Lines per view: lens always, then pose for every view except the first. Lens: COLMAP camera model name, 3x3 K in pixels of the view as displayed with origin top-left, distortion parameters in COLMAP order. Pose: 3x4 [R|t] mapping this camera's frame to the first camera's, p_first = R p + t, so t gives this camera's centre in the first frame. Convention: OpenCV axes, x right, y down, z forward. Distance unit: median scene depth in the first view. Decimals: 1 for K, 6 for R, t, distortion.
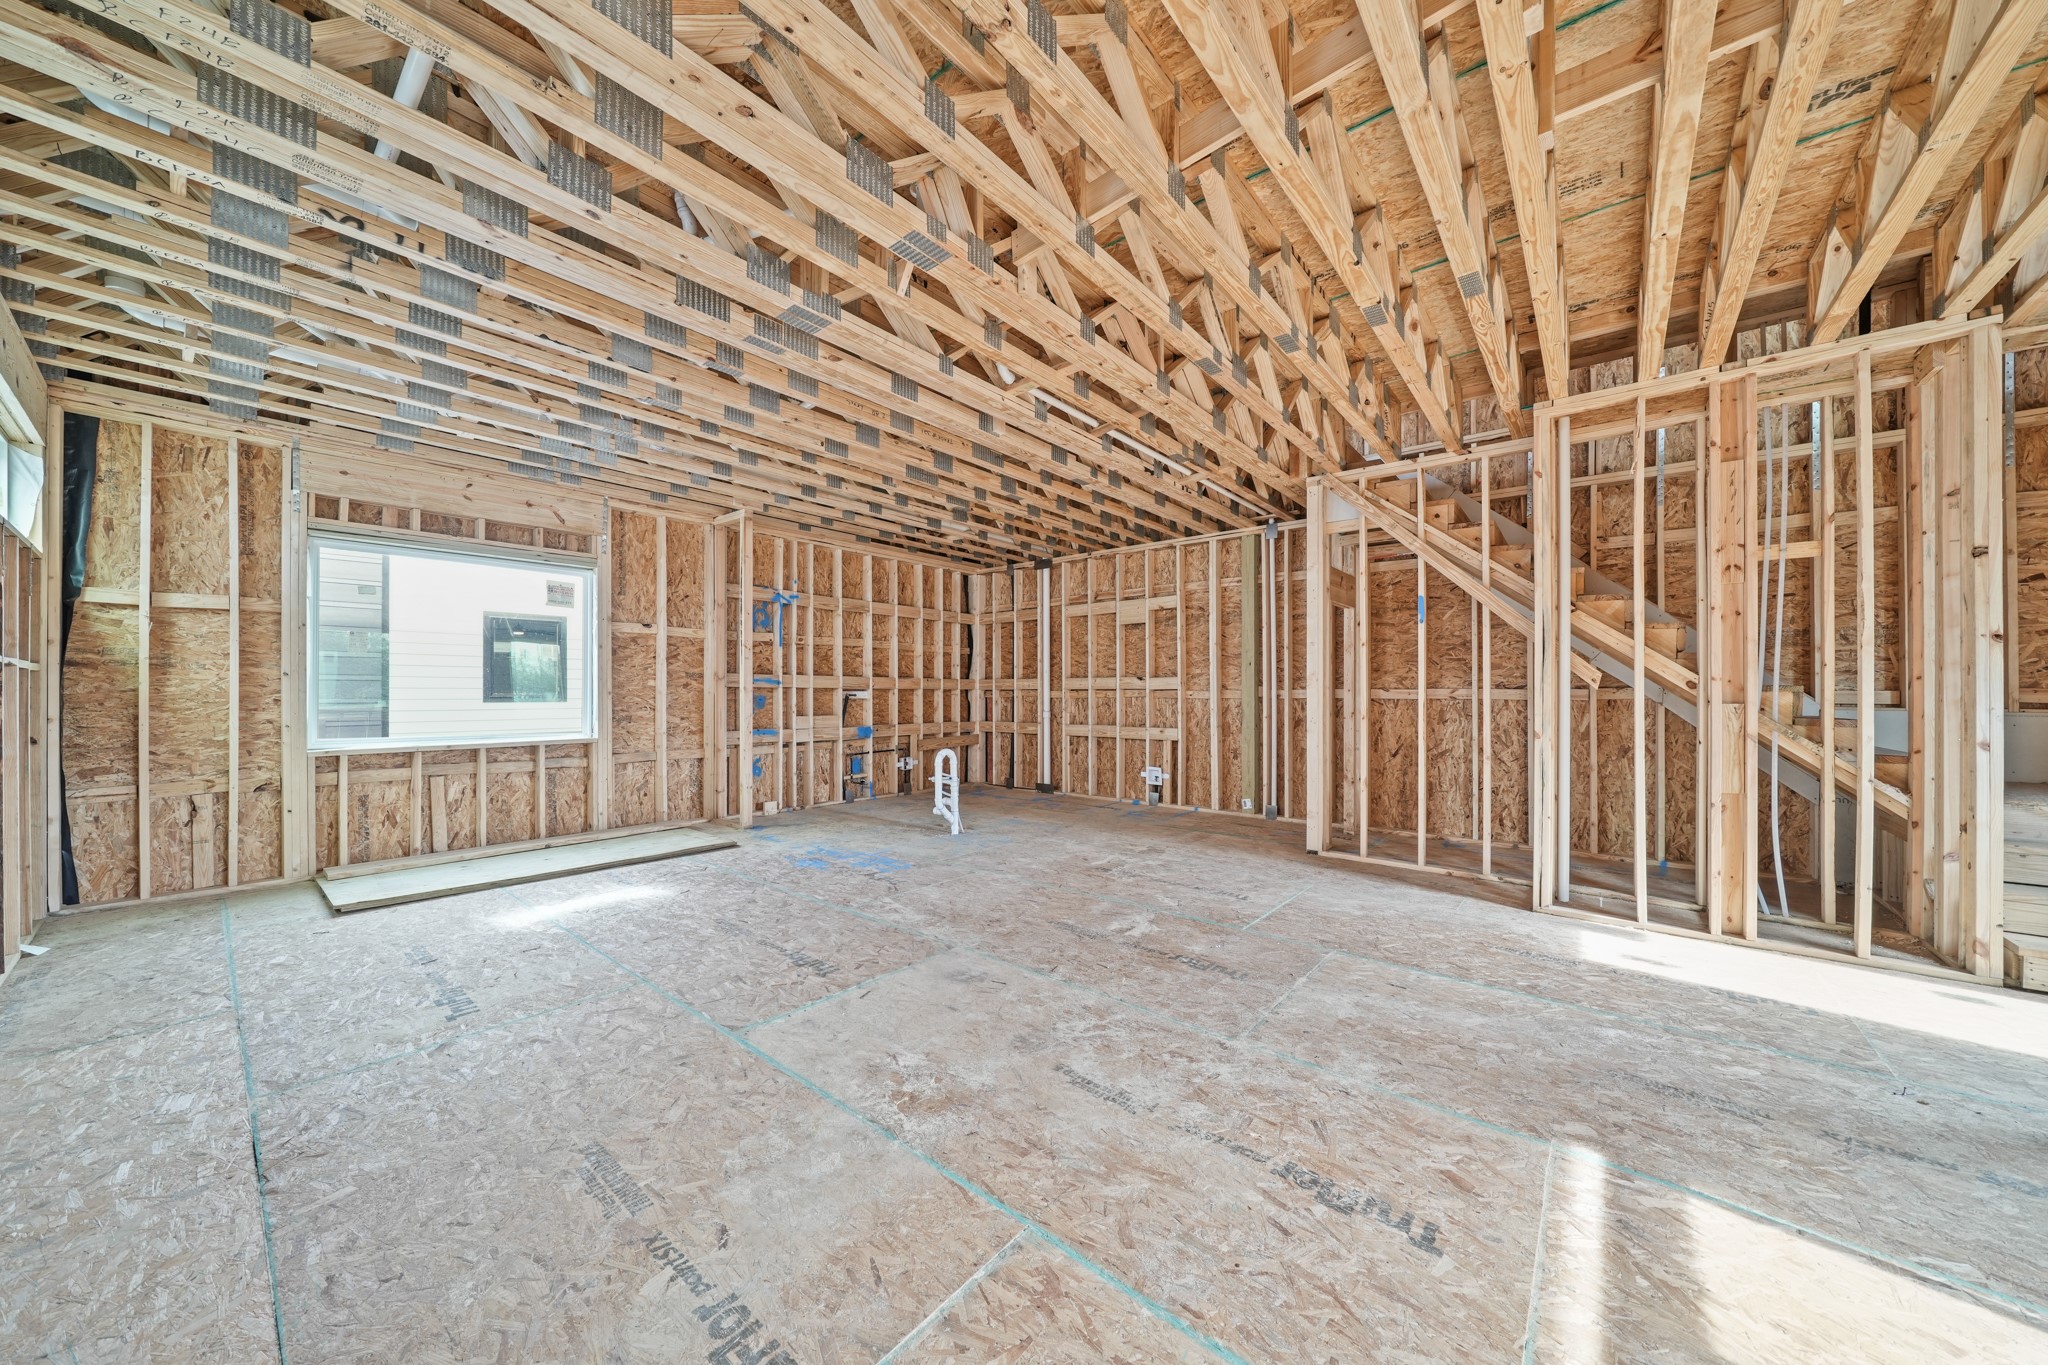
lens RADIAL K [[695.9, 0, 1016.2], [0, 695.9, 686.4], [0, 0, 1]] dist [-0.005397, 0.000205]
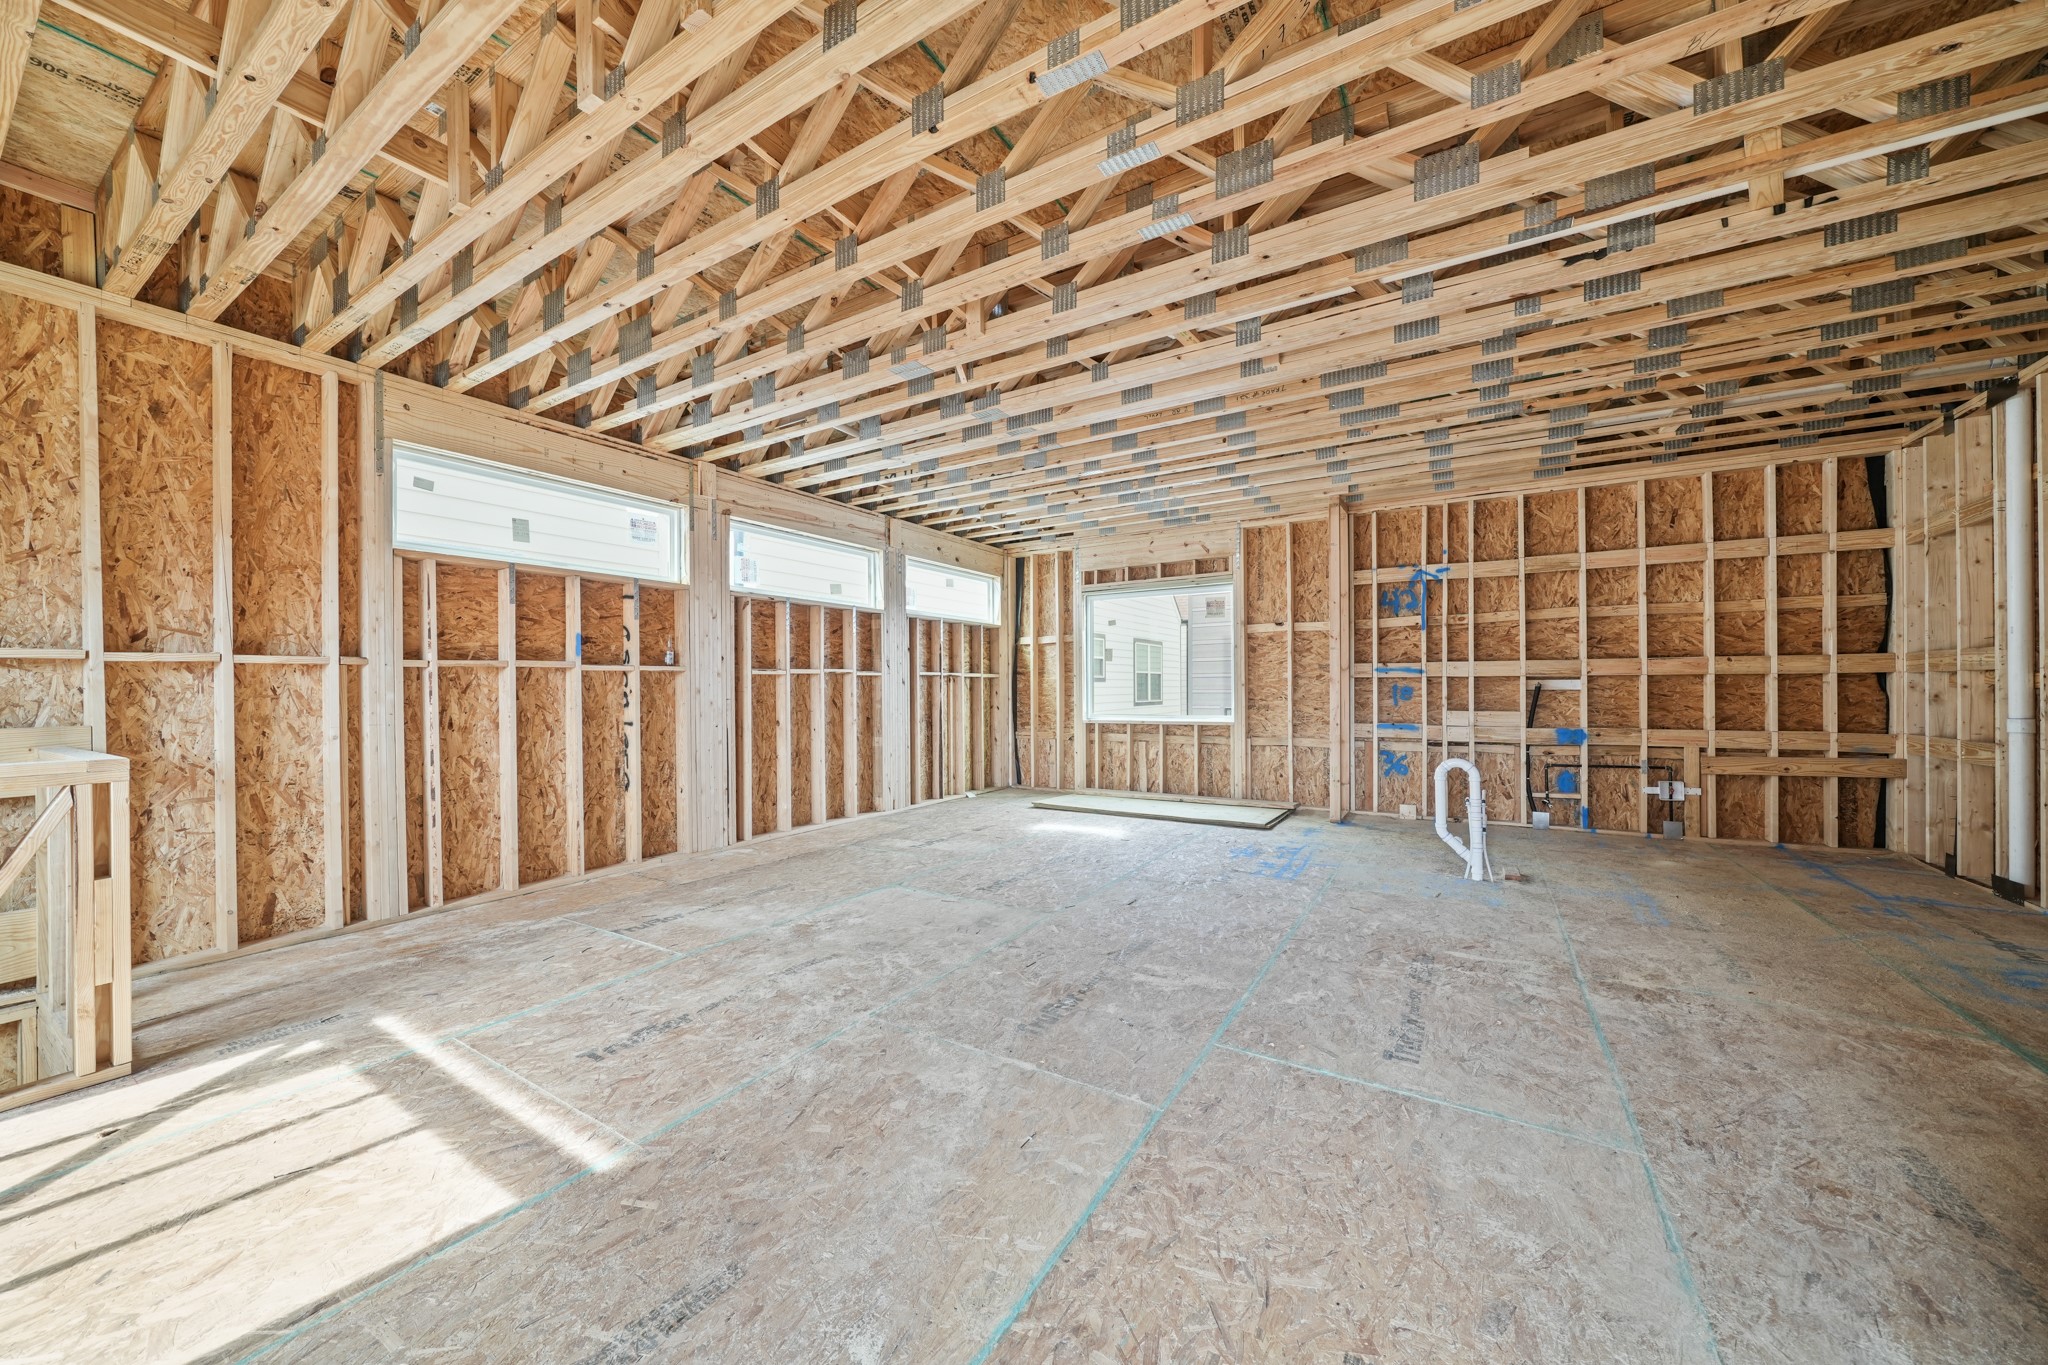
lens RADIAL K [[727.3, 0, 1024.0], [0, 727.3, 682.5], [0, 0, 1]] dist [-0.001534, -0.000062]
pose [[0.152929, -0.008327, -0.988202, 0.870539], [0.017286, 0.999834, -0.005749, 0.009098], [0.988086, -0.016203, 0.153047, 0.644695]]
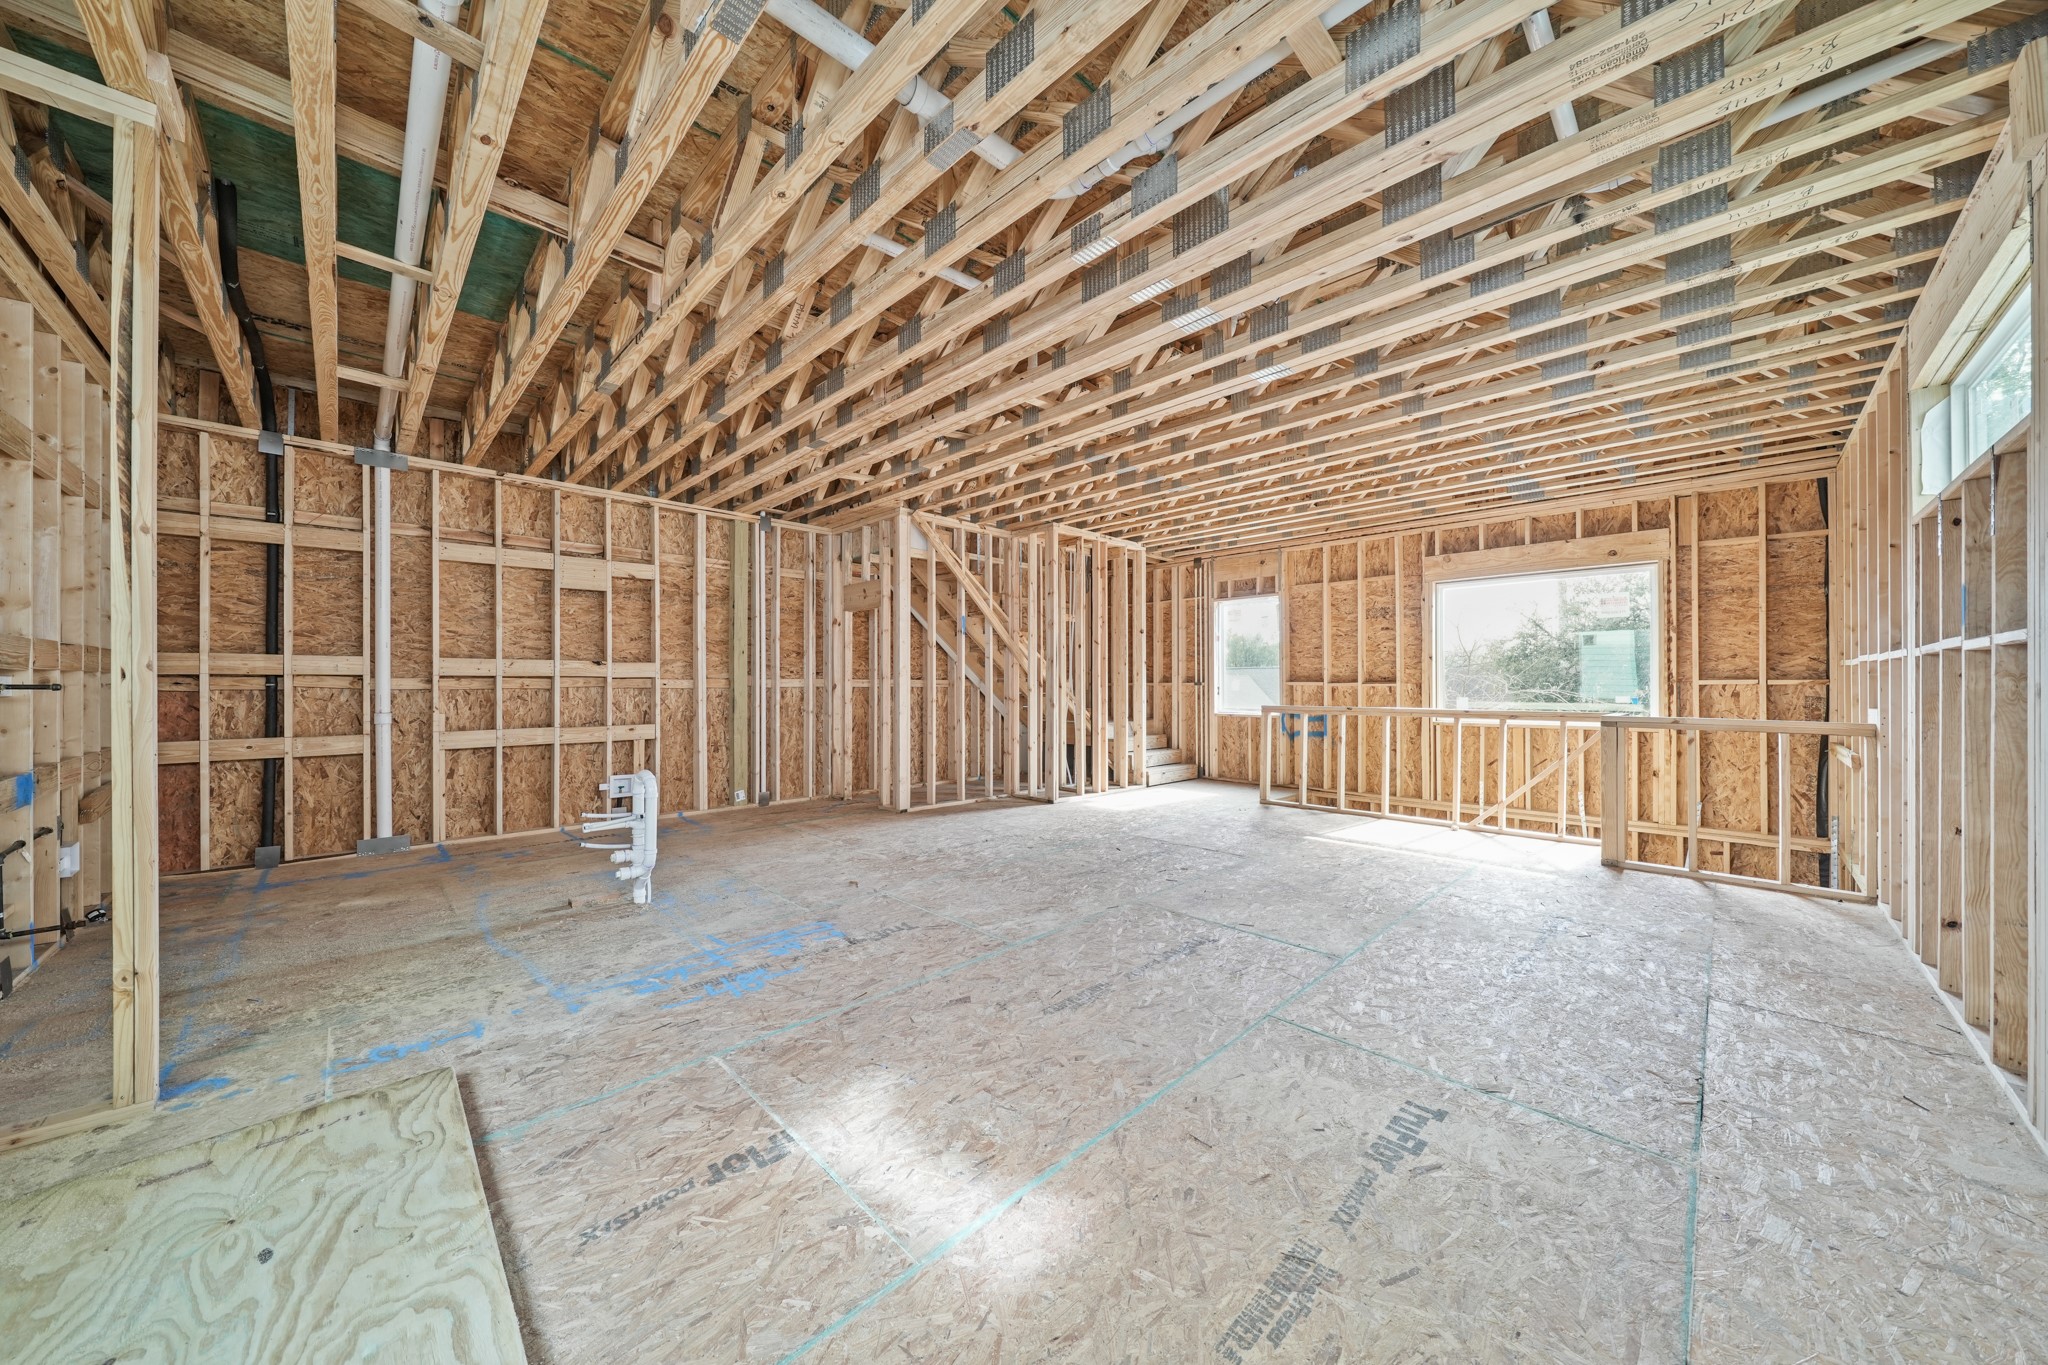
lens RADIAL K [[695.9, 0, 1016.2], [0, 695.9, 686.4], [0, 0, 1]] dist [-0.005397, 0.000205]
pose [[0.095869, -0.004047, 0.995386, -1.036597], [-0.013037, 0.999901, 0.005321, 0.008218], [-0.995309, -0.013487, 0.095806, 0.896791]]
